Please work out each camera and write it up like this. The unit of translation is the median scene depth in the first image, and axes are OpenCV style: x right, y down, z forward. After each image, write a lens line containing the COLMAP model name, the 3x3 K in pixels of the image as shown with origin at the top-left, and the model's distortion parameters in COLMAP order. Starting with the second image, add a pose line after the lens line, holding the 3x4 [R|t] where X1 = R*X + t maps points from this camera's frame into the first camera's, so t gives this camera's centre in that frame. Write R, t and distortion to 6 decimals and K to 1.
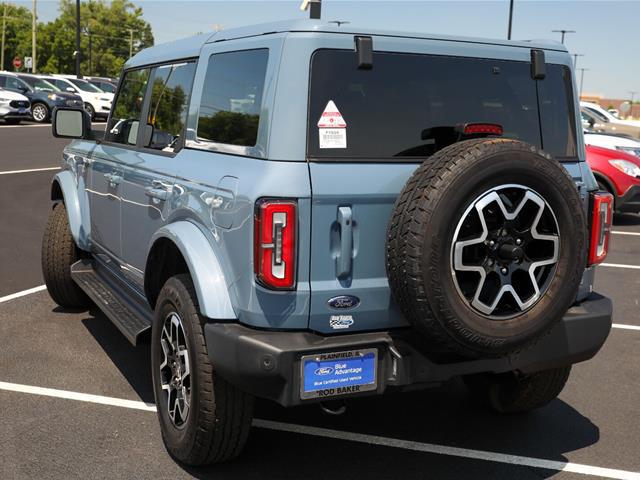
lens RADIAL K [[809.9, 0, 364.6], [0, 809.9, 225.0], [0, 0, 1]] dist [0.005735, 0.071459]
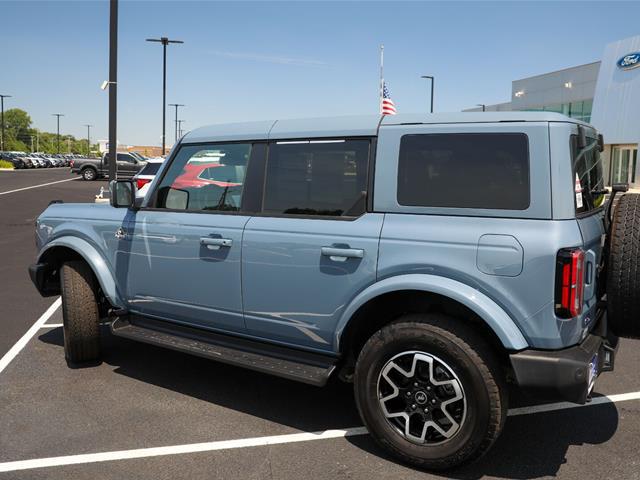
lens RADIAL K [[556.5, 0, 319.6], [0, 556.5, 217.2], [0, 0, 1]] dist [-0.059704, 0.002638]
pose [[0.868239, -0.073411, 0.490685, -0.867768], [0.090622, 0.995820, -0.011366, -0.107115], [-0.487799, 0.054336, 0.871263, 0.407897]]
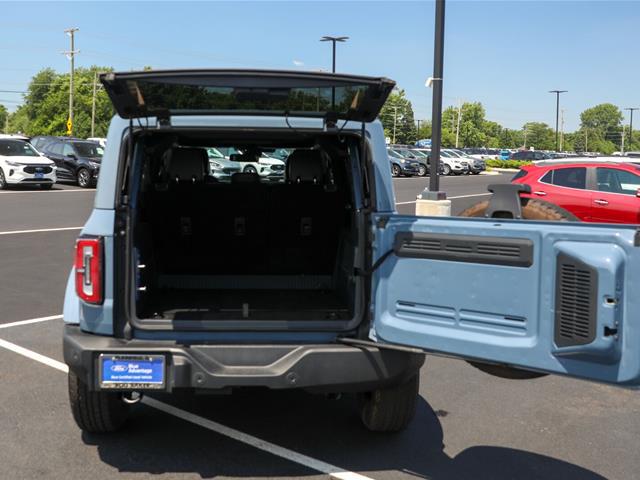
lens RADIAL K [[670.7, 0, 303.6], [0, 670.7, 201.6], [0, 0, 1]] dist [-0.074151, 0.004649]
pose [[0.911989, 0.000952, -0.410214, 0.660744], [-0.038409, 0.995802, -0.083081, -0.011110], [0.408413, 0.091525, 0.908197, 0.117499]]
